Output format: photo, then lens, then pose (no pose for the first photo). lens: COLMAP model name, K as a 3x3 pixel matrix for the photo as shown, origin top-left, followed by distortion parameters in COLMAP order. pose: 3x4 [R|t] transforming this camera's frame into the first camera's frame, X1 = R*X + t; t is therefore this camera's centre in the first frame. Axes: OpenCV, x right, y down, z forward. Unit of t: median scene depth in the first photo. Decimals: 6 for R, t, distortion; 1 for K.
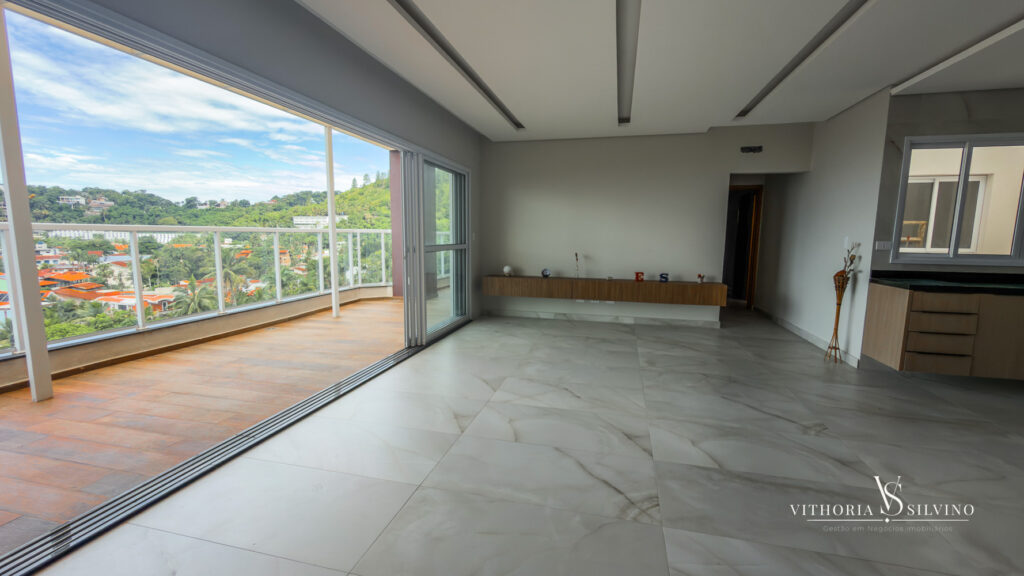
lens RADIAL K [[429.9, 0, 513.0], [0, 429.9, 289.6], [0, 0, 1]] dist [0.001124, -0.000503]
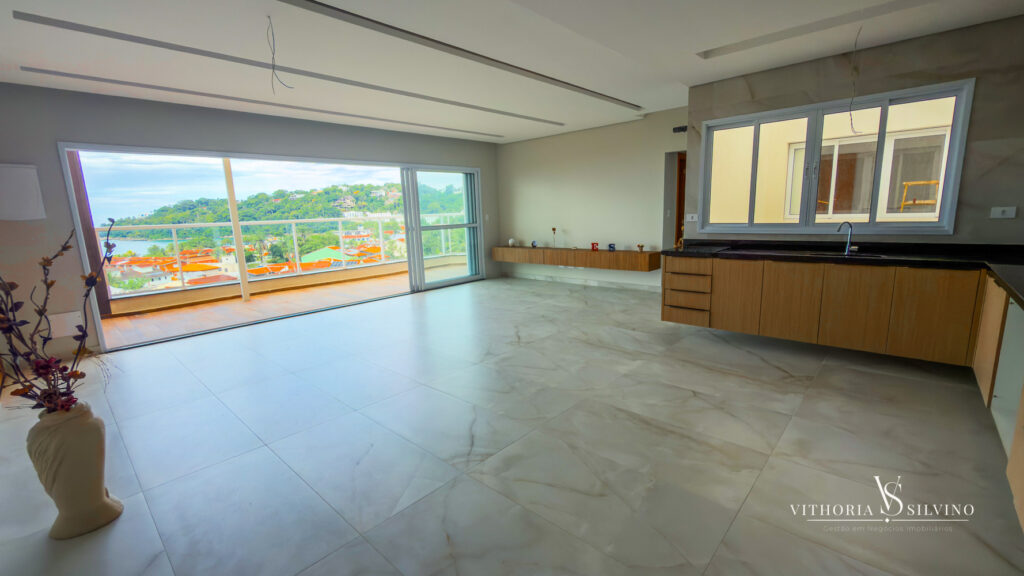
lens RADIAL K [[429.9, 0, 515.2], [0, 429.9, 290.0], [0, 0, 1]] dist [0.001124, -0.000503]
pose [[0.880291, 0.044924, -0.472303, 0.675707], [-0.015633, 0.997713, 0.065763, 0.015744], [0.474177, -0.050507, 0.878980, -0.172648]]
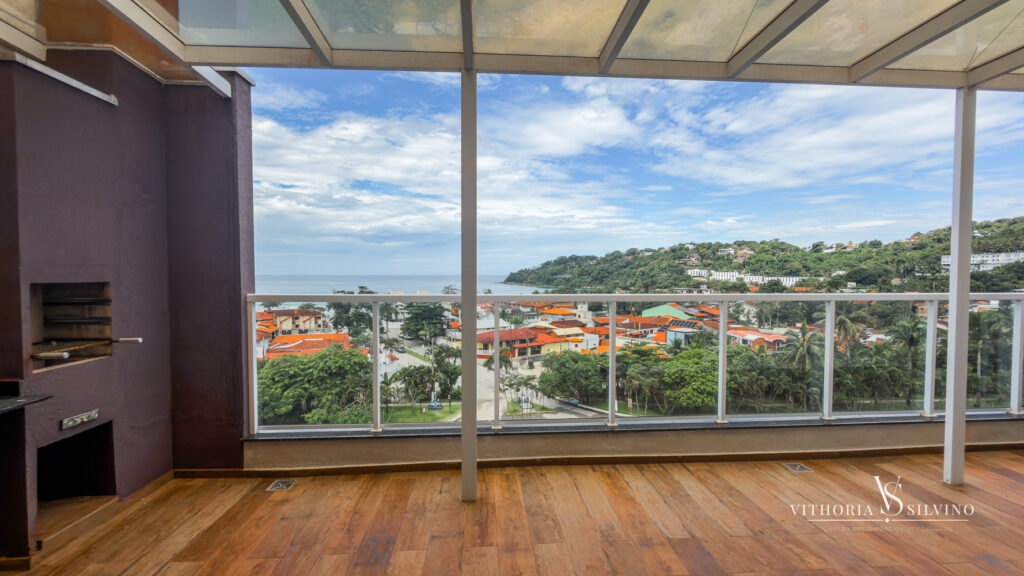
lens RADIAL K [[429.9, 0, 512.4], [0, 429.9, 285.2], [0, 0, 1]] dist [0.001124, -0.000503]
pose [[0.313678, 0.016088, -0.949393, -0.134636], [-0.120478, 0.992450, -0.022988, -0.092501], [0.941855, 0.121592, 0.313248, 0.420925]]
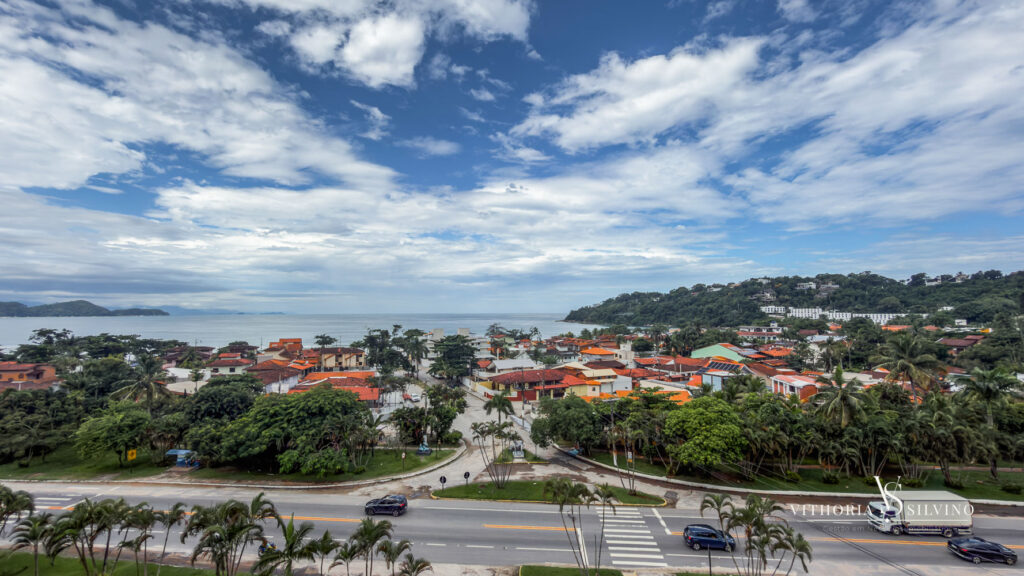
lens RADIAL K [[429.9, 0, 513.4], [0, 429.9, 277.7], [0, 0, 1]] dist [0.001124, -0.000503]
pose [[0.166226, -0.088782, -0.982083, -0.058692], [-0.120994, 0.986577, -0.109667, -0.325777], [0.978636, 0.137055, 0.153253, 2.231321]]
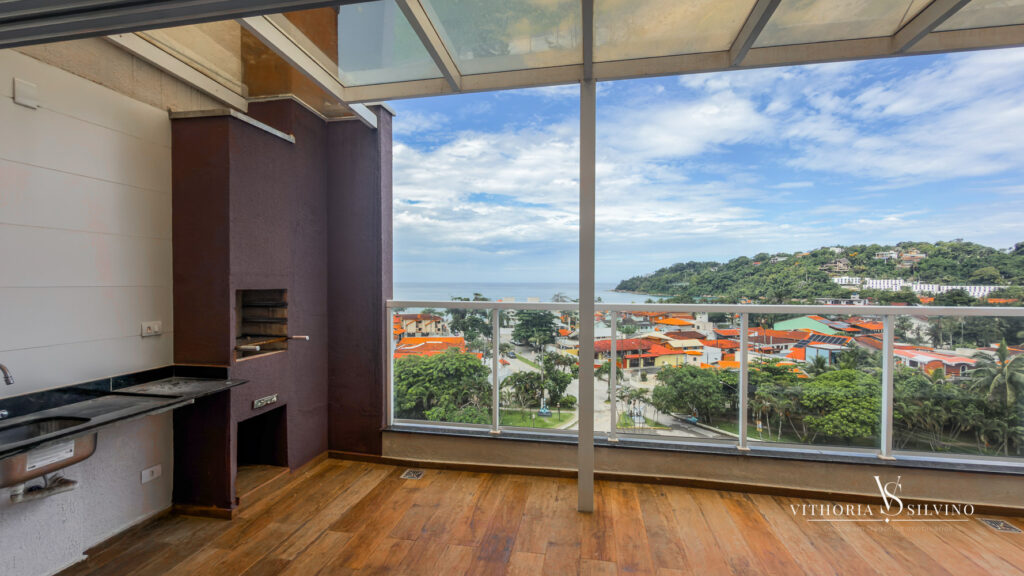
lens RADIAL K [[429.9, 0, 511.7], [0, 429.9, 285.3], [0, 0, 1]] dist [0.001124, -0.000503]
pose [[0.064188, -0.000074, -0.997938, -0.132936], [-0.129664, 0.991522, -0.008414, -0.092132], [0.989478, 0.129937, 0.063635, 0.411138]]
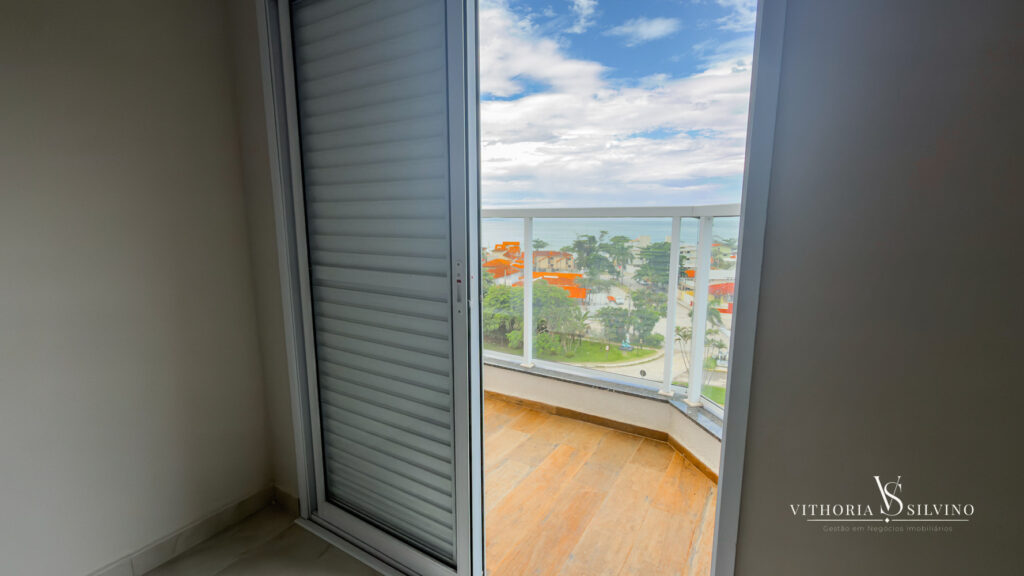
lens RADIAL K [[429.9, 0, 509.4], [0, 429.9, 286.5], [0, 0, 1]] dist [0.001124, -0.000503]
pose [[-0.303923, 0.138673, -0.942550, 0.299900], [-0.121232, 0.975677, 0.182638, -0.304388], [0.944952, 0.169775, -0.279719, 2.271530]]
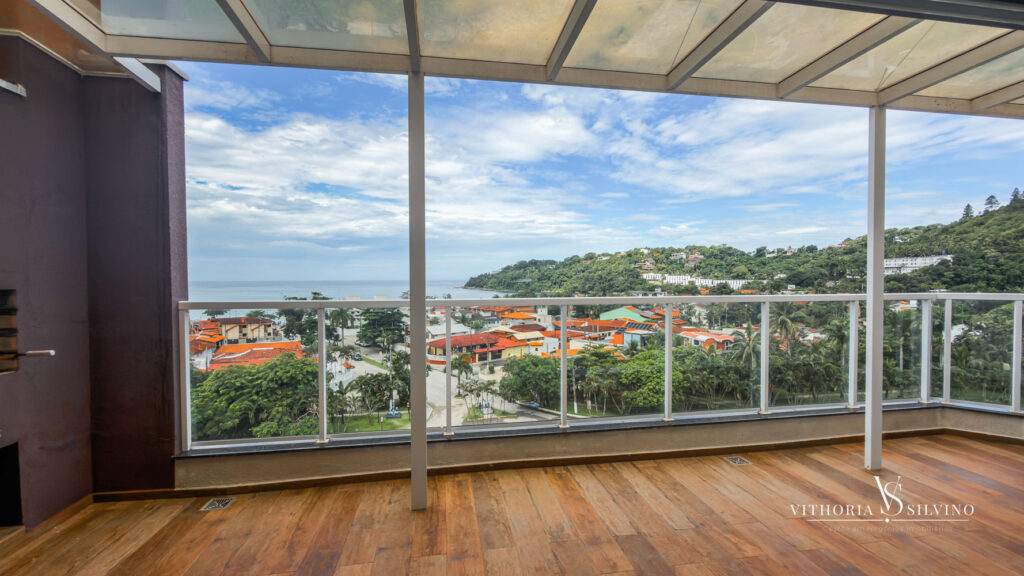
lens RADIAL K [[429.9, 0, 512.6], [0, 429.9, 284.4], [0, 0, 1]] dist [0.001124, -0.000503]
pose [[0.399890, 0.001960, -0.916561, -0.129657], [-0.110174, 0.992850, -0.045946, -0.093260], [0.909917, 0.119354, 0.397247, 0.431948]]
